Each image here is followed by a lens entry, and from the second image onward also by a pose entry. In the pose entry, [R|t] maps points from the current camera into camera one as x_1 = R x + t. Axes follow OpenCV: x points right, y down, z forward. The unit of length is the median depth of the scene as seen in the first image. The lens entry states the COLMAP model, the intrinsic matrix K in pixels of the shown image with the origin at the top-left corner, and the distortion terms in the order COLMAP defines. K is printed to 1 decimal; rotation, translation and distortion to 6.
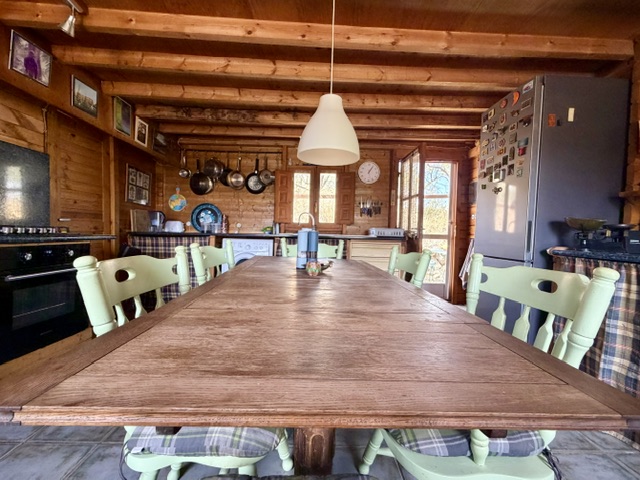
lens RADIAL K [[273.3, 0, 320.0], [0, 273.3, 240.0], [0, 0, 1]] dist [-0.002028, -0.000229]
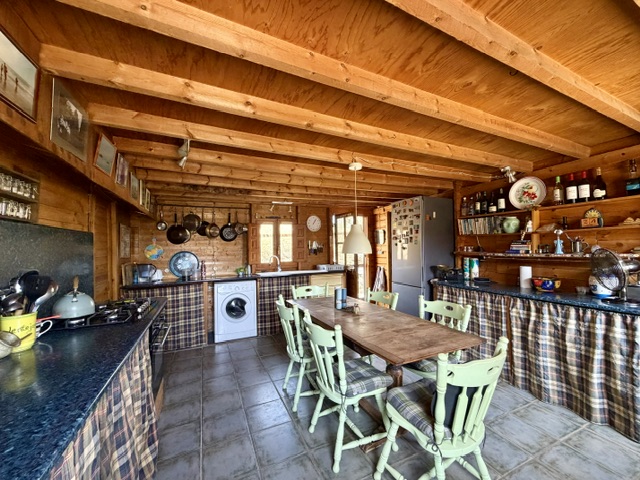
lens RADIAL K [[253.7, 0, 320.0], [0, 253.7, 240.0], [0, 0, 1]] dist [-0.000396, 0.000136]
pose [[0.917918, -0.032034, 0.395476, -0.323779], [0.052109, 0.997835, -0.040121, -0.114354], [-0.393335, 0.057435, 0.917600, -0.212113]]
